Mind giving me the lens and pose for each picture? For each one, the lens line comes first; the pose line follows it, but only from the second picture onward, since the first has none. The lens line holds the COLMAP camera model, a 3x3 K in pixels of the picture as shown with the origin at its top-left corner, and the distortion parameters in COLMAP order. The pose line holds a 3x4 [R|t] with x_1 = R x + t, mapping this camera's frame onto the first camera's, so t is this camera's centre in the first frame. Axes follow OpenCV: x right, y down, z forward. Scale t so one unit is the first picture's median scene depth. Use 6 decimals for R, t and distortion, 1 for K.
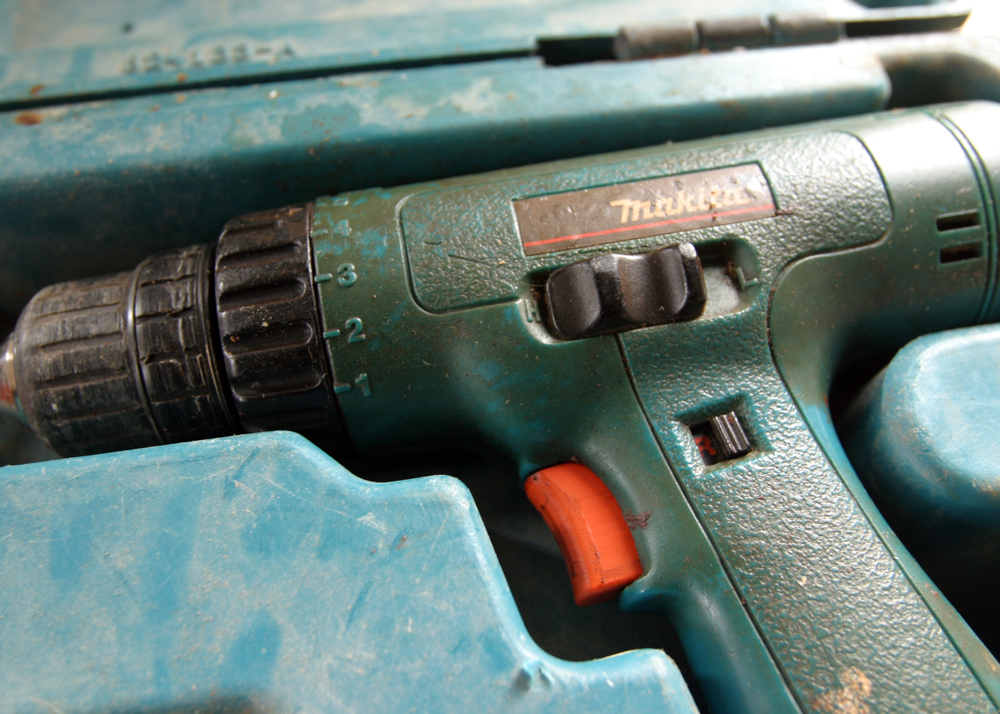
lens RADIAL K [[866.6, 0, 500.2], [0, 866.6, 356.7], [0, 0, 1]] dist [-0.090739, -0.002589]
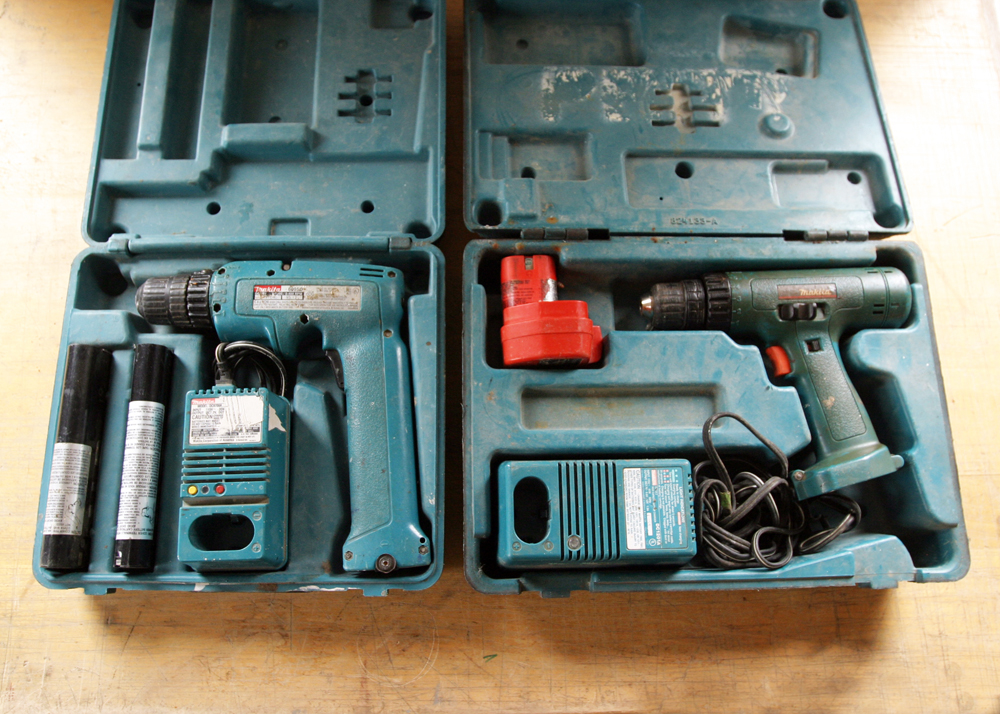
lens RADIAL K [[764.3, 0, 498.6], [0, 764.3, 354.9], [0, 0, 1]] dist [-0.084695, 0.001275]
pose [[0.986907, 0.148388, -0.063215, -1.151078], [-0.130437, 0.964799, 0.228360, -0.566388], [0.094876, -0.217124, 0.971522, -3.104378]]
